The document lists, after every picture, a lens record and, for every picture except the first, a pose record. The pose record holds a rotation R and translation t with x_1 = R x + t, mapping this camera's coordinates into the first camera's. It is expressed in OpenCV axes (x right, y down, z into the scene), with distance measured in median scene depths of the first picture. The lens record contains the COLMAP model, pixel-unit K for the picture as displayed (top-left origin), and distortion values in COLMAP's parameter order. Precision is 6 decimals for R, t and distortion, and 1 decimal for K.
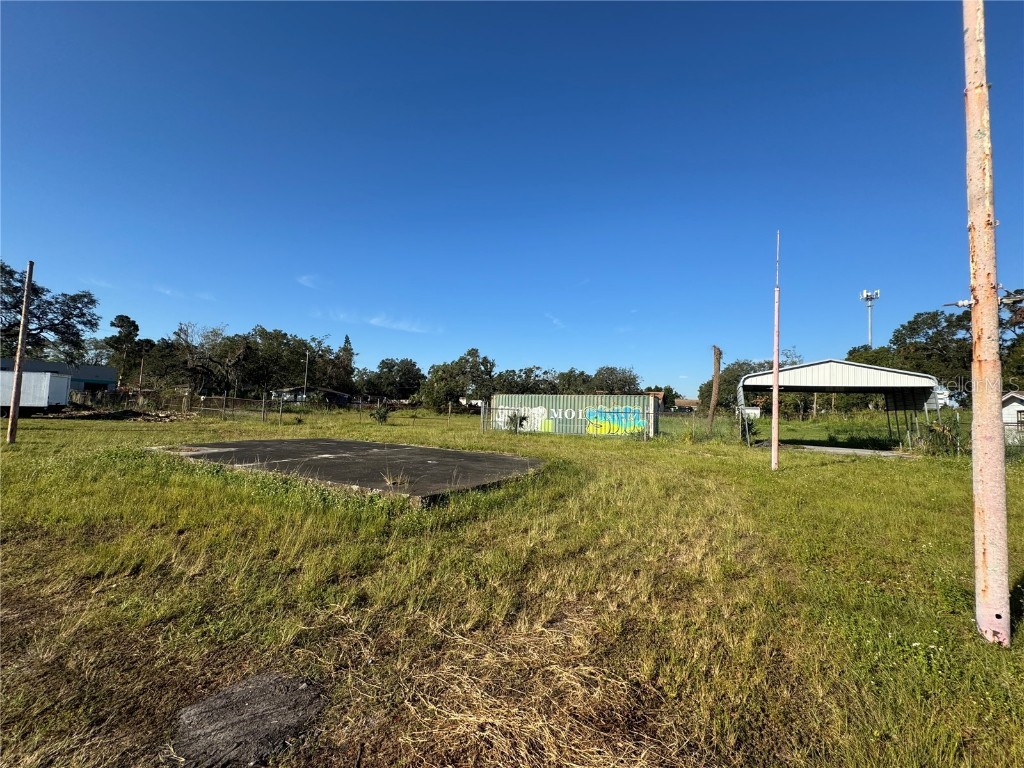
lens RADIAL K [[409.3, 0, 507.3], [0, 409.3, 384.3], [0, 0, 1]] dist [-0.000592, 0.000011]
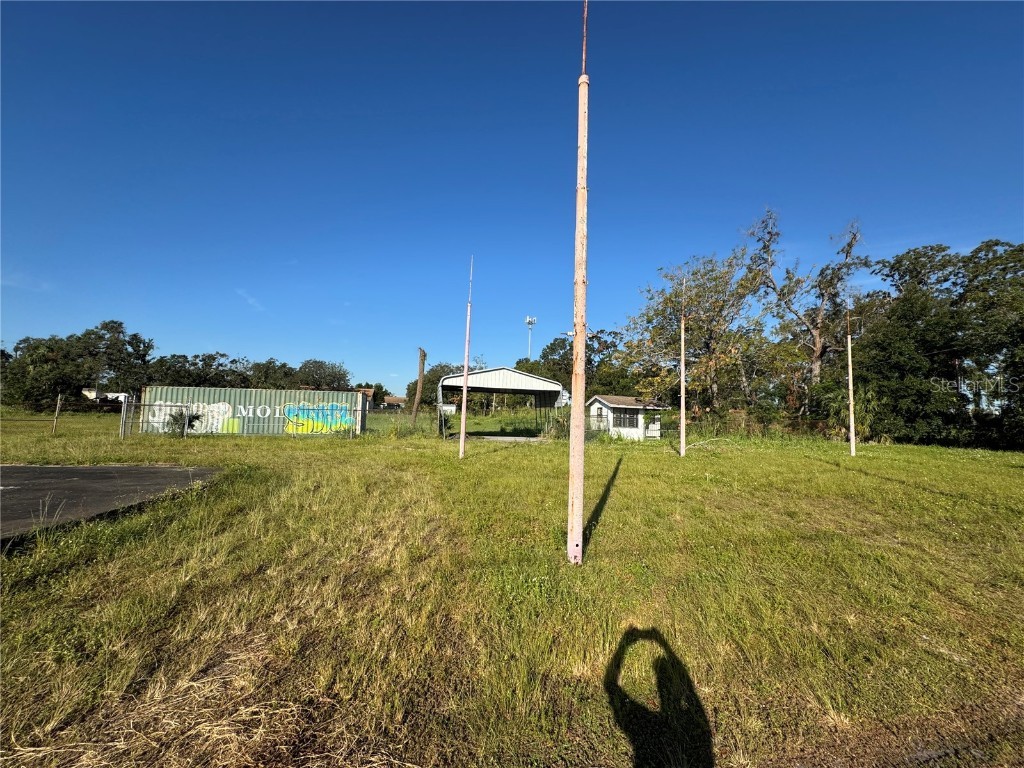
lens RADIAL K [[411.7, 0, 514.0], [0, 411.7, 384.5], [0, 0, 1]] dist [0.000181, 0.000457]
pose [[0.770468, 0.035761, 0.636475, 0.020582], [-0.040943, 0.999140, -0.006574, -0.000466], [-0.636162, -0.020994, 0.771270, -0.000622]]
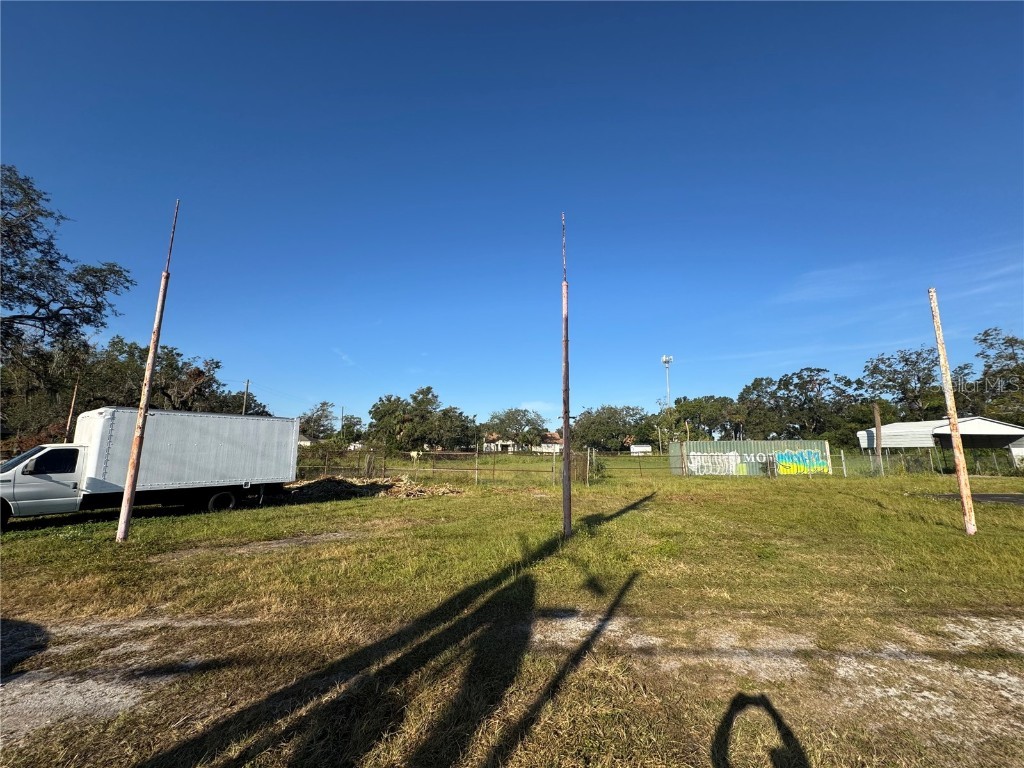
lens RADIAL K [[411.7, 0, 514.0], [0, 411.7, 384.5], [0, 0, 1]] dist [0.000181, 0.000457]
pose [[0.865769, 0.051532, 0.497783, -4.035382], [-0.005651, 0.995627, -0.093243, -0.082763], [-0.500411, 0.077914, 0.862275, 1.309252]]
